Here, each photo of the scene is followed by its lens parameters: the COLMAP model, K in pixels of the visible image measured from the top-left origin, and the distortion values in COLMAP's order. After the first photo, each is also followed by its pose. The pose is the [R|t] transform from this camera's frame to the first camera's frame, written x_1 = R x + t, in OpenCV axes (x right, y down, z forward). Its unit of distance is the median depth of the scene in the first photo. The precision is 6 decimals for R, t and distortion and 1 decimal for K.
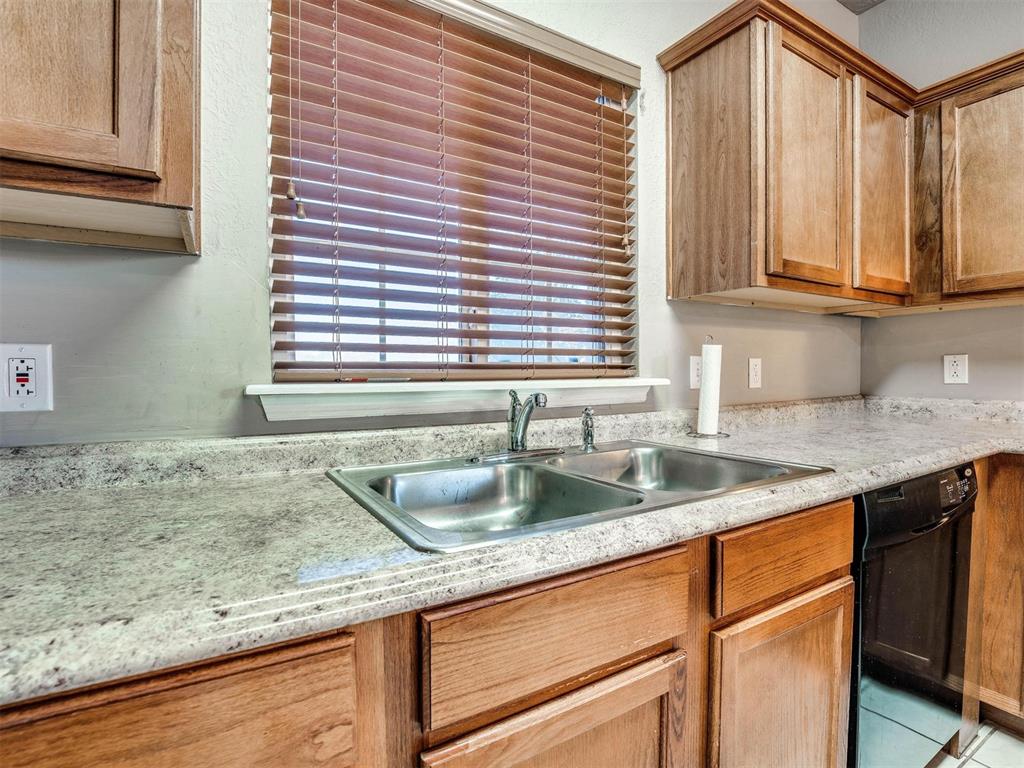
lens RADIAL K [[475.7, 0, 486.1], [0, 475.7, 381.7], [0, 0, 1]] dist [-0.026823, 0.001908]
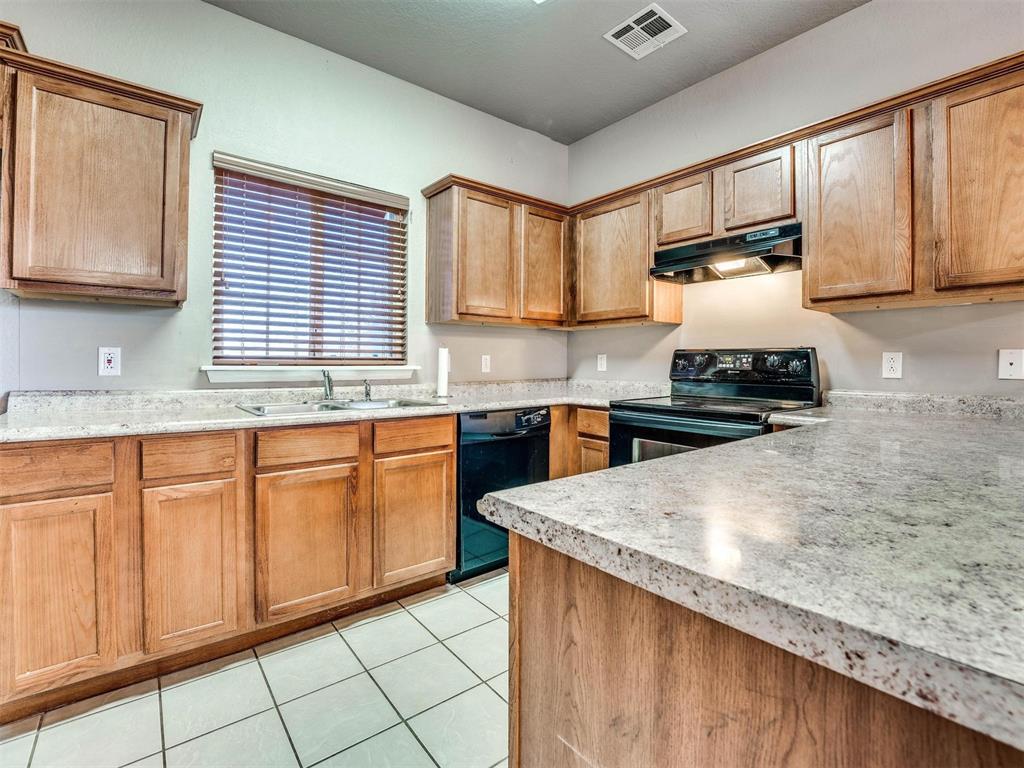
lens RADIAL K [[475.7, 0, 499.8], [0, 475.7, 362.6], [0, 0, 1]] dist [-0.026823, 0.001908]
pose [[0.984065, 0.010678, 0.177487, 0.341745], [-0.006932, 0.999740, -0.021715, 0.017715], [-0.177673, 0.020138, 0.983884, -0.891103]]
